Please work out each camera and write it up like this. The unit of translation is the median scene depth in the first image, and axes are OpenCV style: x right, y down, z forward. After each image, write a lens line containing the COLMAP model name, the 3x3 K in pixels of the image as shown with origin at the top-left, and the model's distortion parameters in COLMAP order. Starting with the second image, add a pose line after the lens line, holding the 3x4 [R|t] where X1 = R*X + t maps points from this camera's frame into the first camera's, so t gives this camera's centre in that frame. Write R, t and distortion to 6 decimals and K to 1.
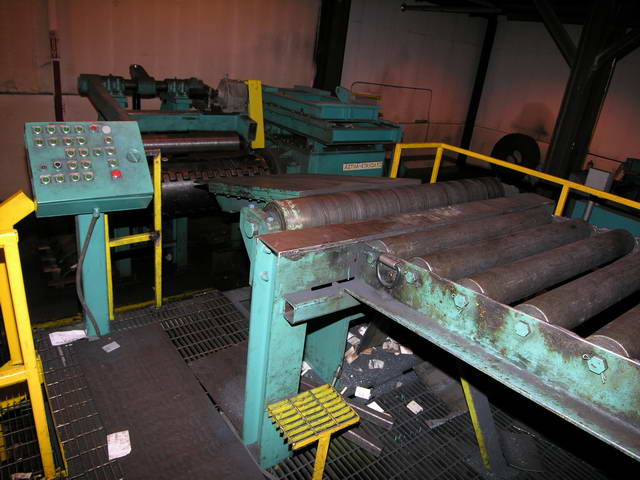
lens RADIAL K [[455.2, 0, 319.5], [0, 455.2, 239.3], [0, 0, 1]] dist [-0.057134, 0.000716]
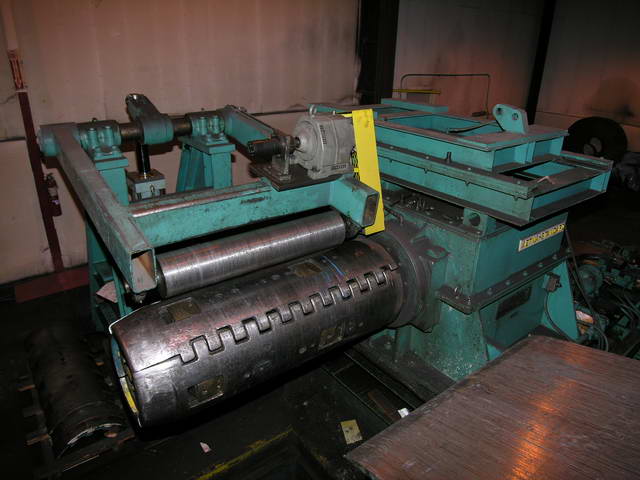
lens RADIAL K [[455.2, 0, 319.9], [0, 455.2, 239.3], [0, 0, 1]] dist [-0.057134, 0.000716]
pose [[0.995326, -0.093271, -0.025028, -0.166506], [0.093785, 0.995387, 0.020218, -0.185531], [0.023027, -0.022471, 0.999482, 0.398607]]
